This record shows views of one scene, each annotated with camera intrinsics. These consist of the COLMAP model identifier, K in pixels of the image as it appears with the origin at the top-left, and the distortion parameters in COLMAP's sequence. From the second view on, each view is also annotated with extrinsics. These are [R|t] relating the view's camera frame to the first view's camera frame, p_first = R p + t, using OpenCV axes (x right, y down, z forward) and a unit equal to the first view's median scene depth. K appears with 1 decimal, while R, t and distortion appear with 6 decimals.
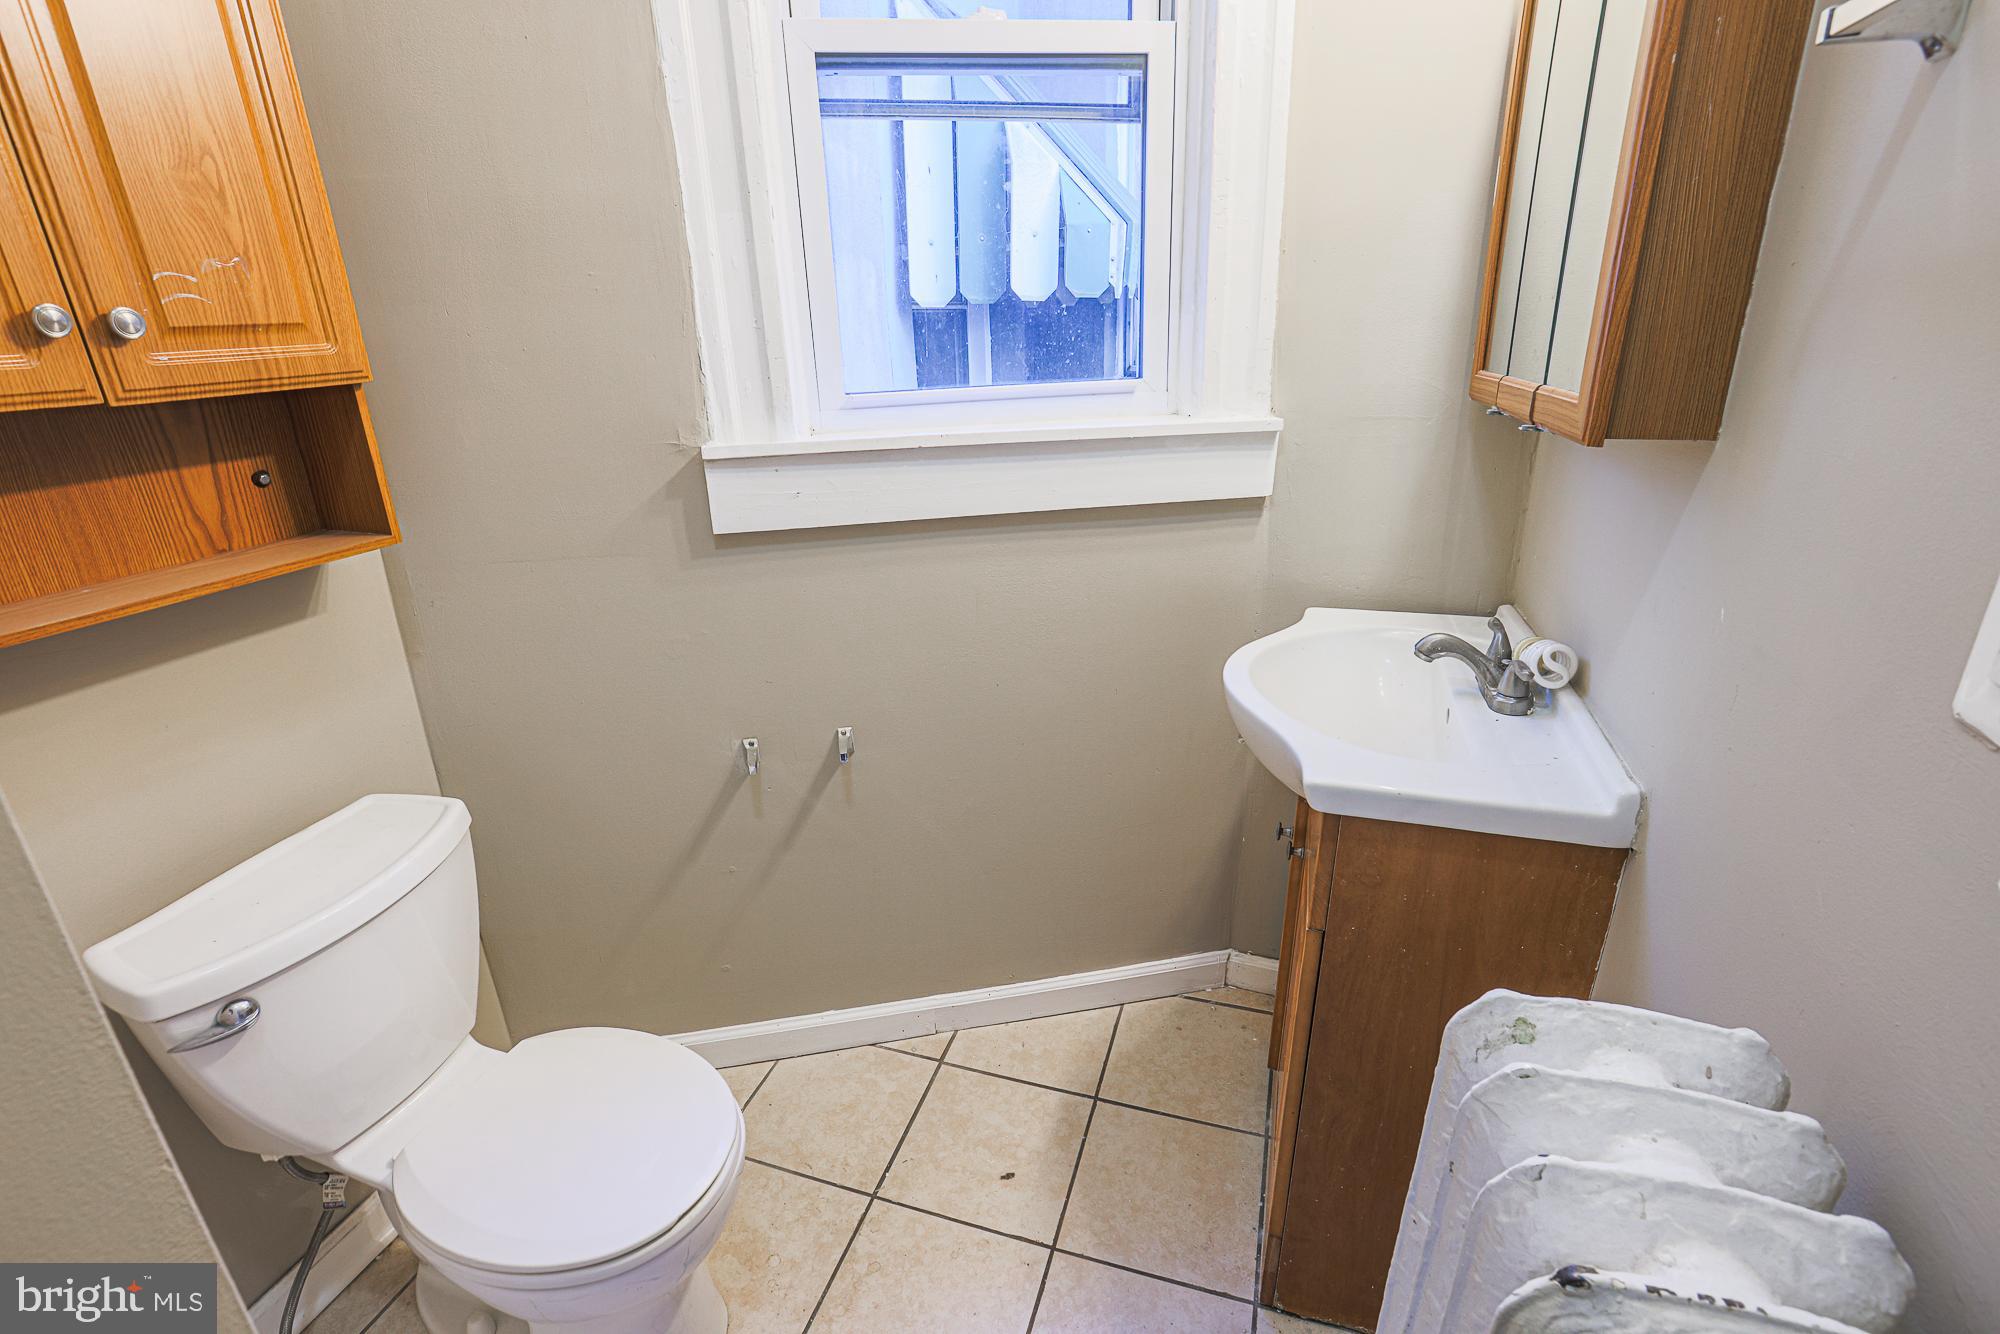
lens RADIAL K [[923.6, 0, 993.3], [0, 923.6, 670.5], [0, 0, 1]] dist [-0.053956, 0.021317]
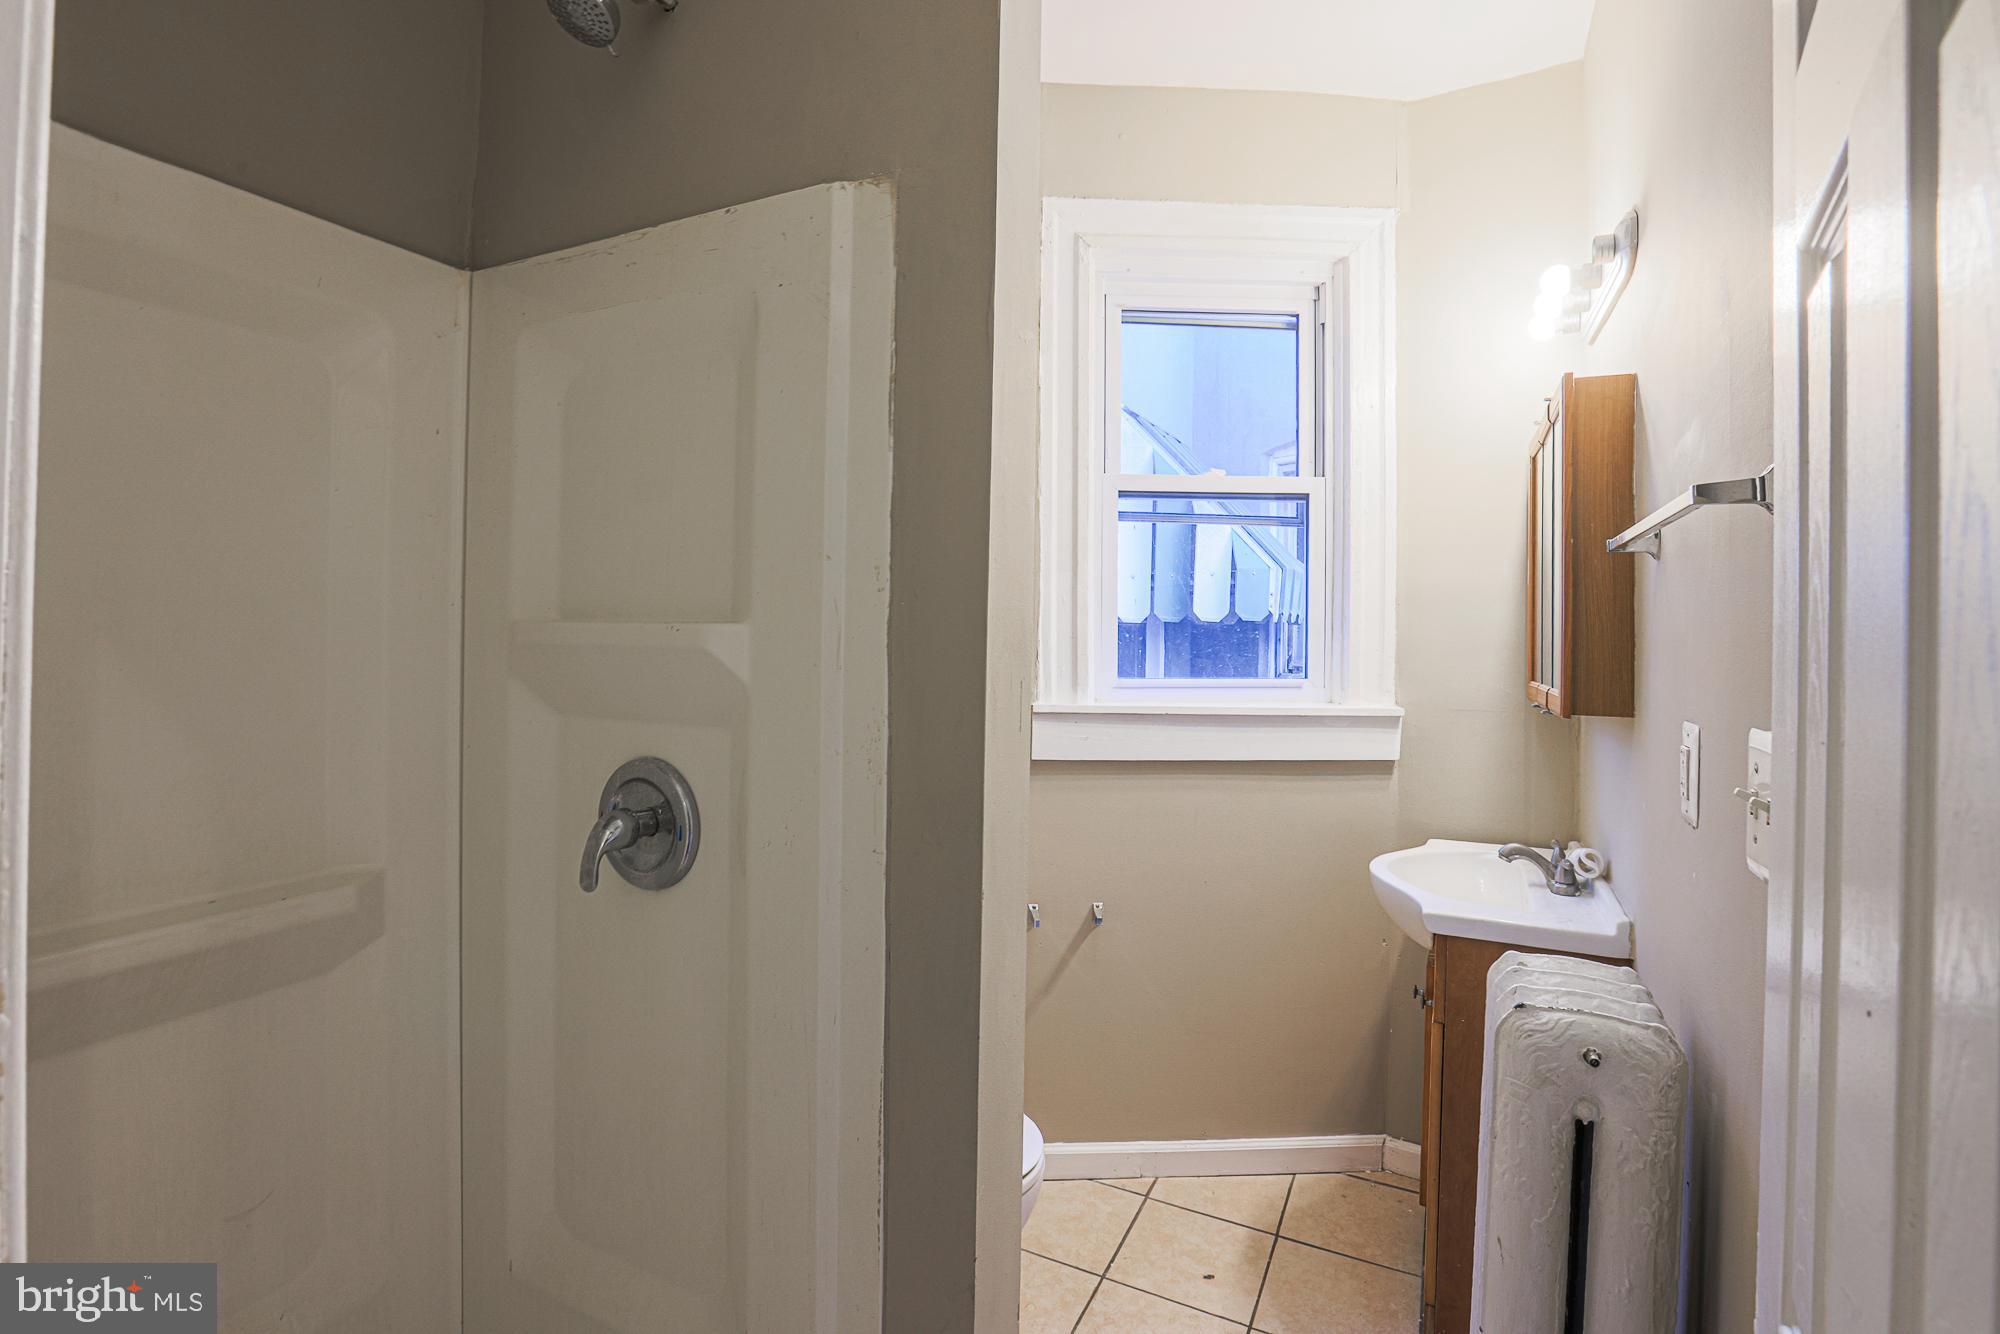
lens RADIAL K [[919.2, 0, 1013.9], [0, 919.2, 626.3], [0, 0, 1]] dist [-0.056131, 0.021818]
pose [[0.990758, 0.042607, -0.128775, -0.135582], [-0.085562, 0.932987, -0.349593, 0.182138], [0.105250, 0.357380, 0.928010, -0.517347]]
